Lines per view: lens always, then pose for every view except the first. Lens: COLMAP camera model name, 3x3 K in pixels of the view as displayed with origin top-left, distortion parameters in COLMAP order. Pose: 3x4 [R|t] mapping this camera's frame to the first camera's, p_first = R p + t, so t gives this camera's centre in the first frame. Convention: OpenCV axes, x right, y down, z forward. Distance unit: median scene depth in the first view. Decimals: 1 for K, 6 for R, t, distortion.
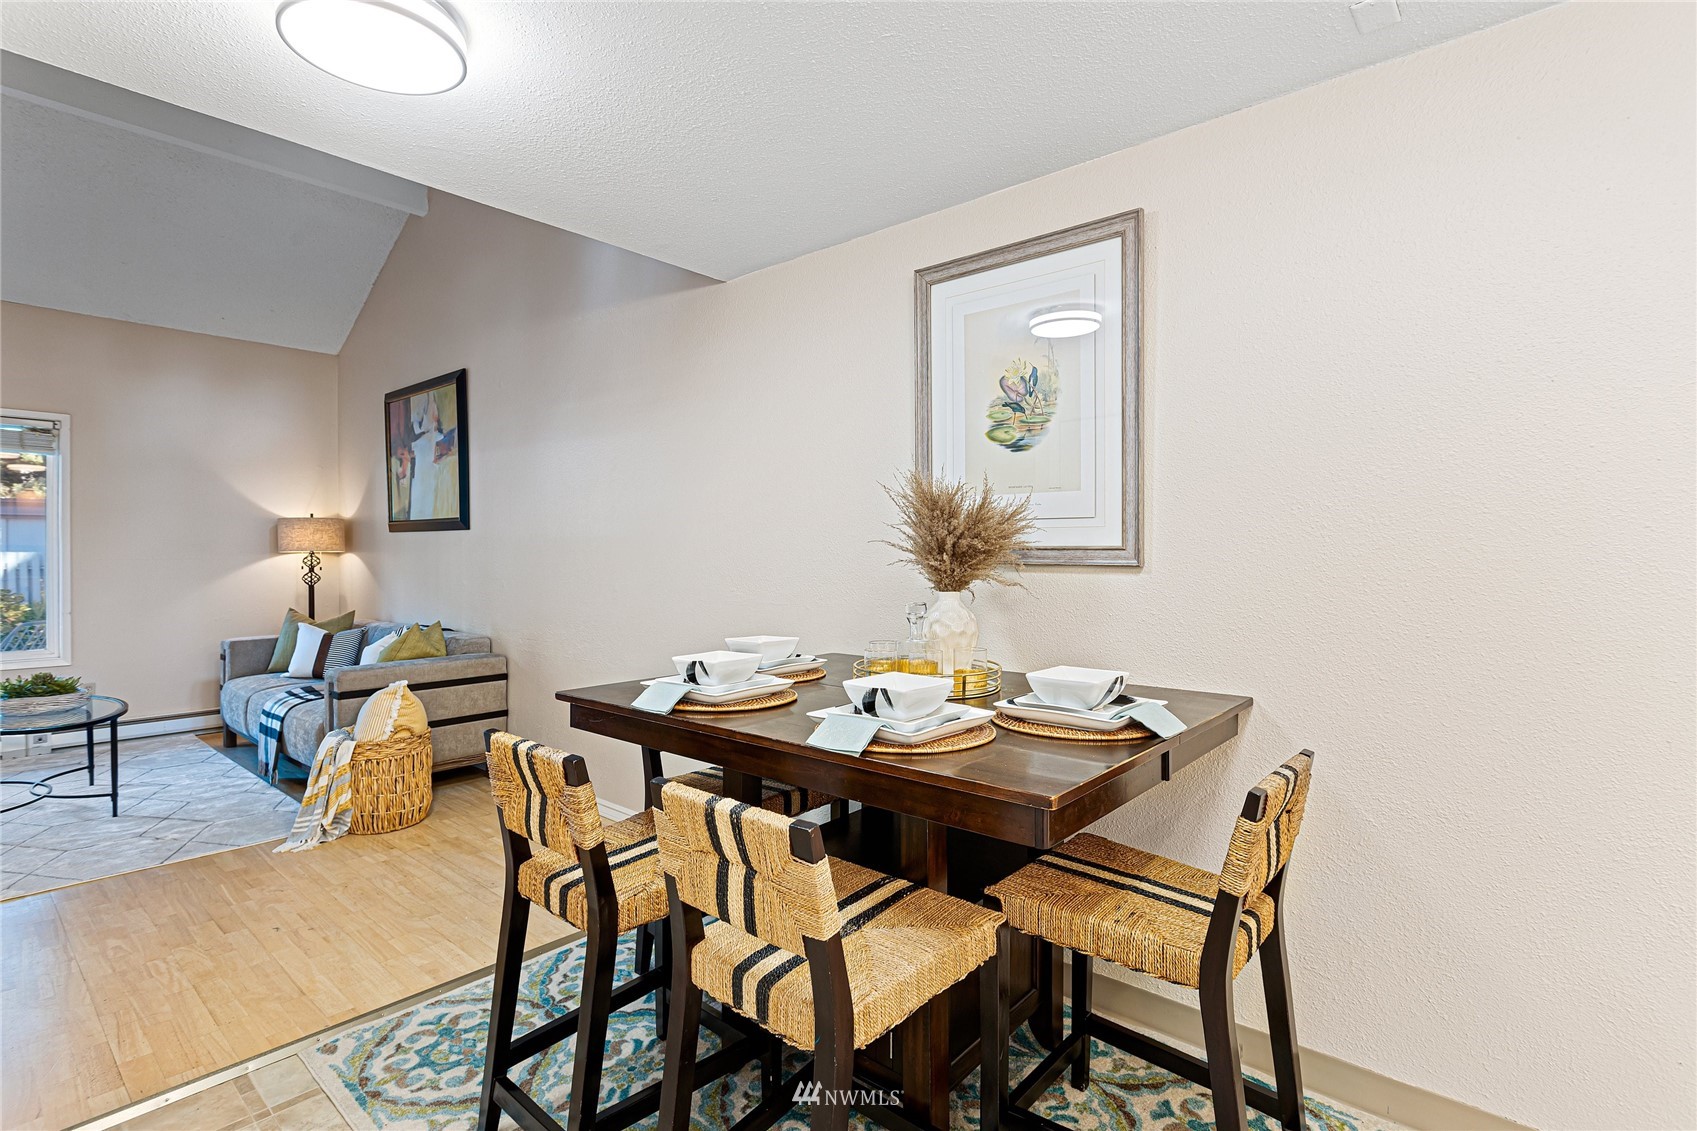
lens RADIAL K [[826.1, 0, 851.3], [0, 826.1, 564.7], [0, 0, 1]] dist [-0.001789, 0.003337]
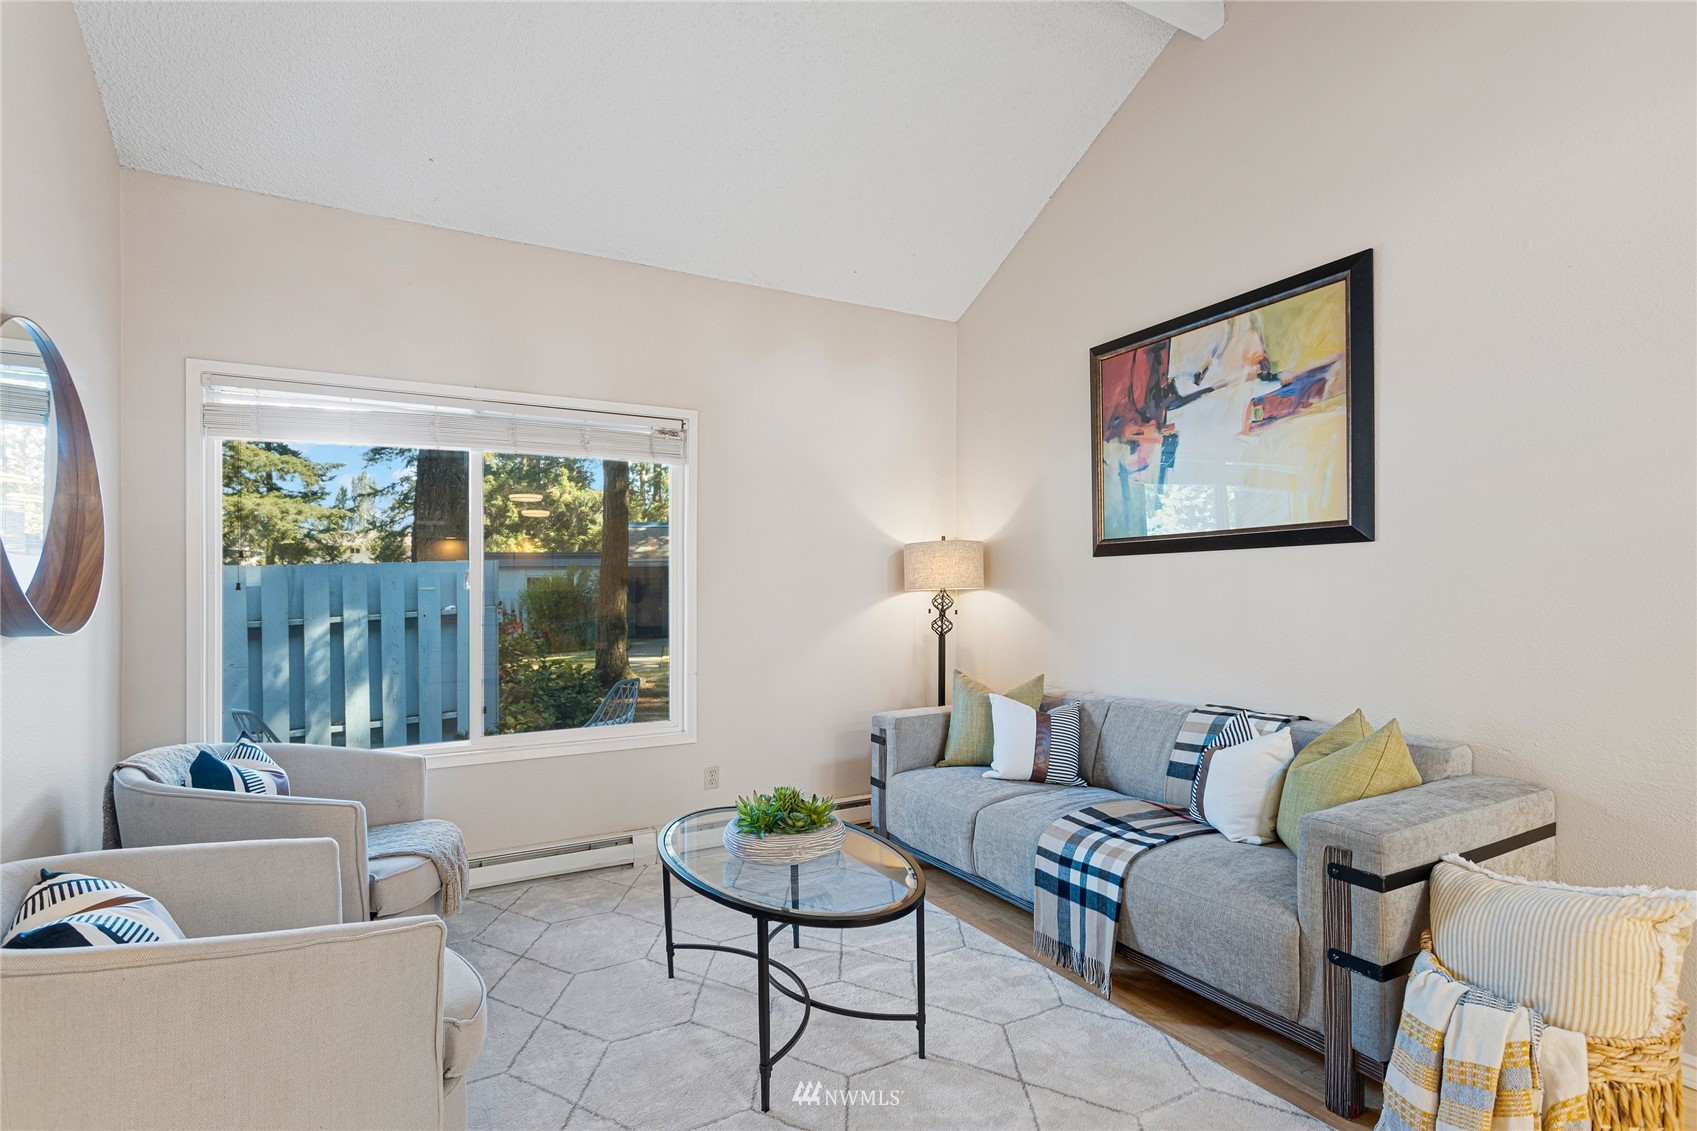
lens RADIAL K [[826.1, 0, 862.4], [0, 826.1, 581.6], [0, 0, 1]] dist [-0.001789, 0.003337]
pose [[0.945951, -0.017840, -0.323819, -0.583512], [0.008800, 0.999530, -0.029360, -0.001726], [0.324191, 0.024923, 0.945663, 0.352936]]
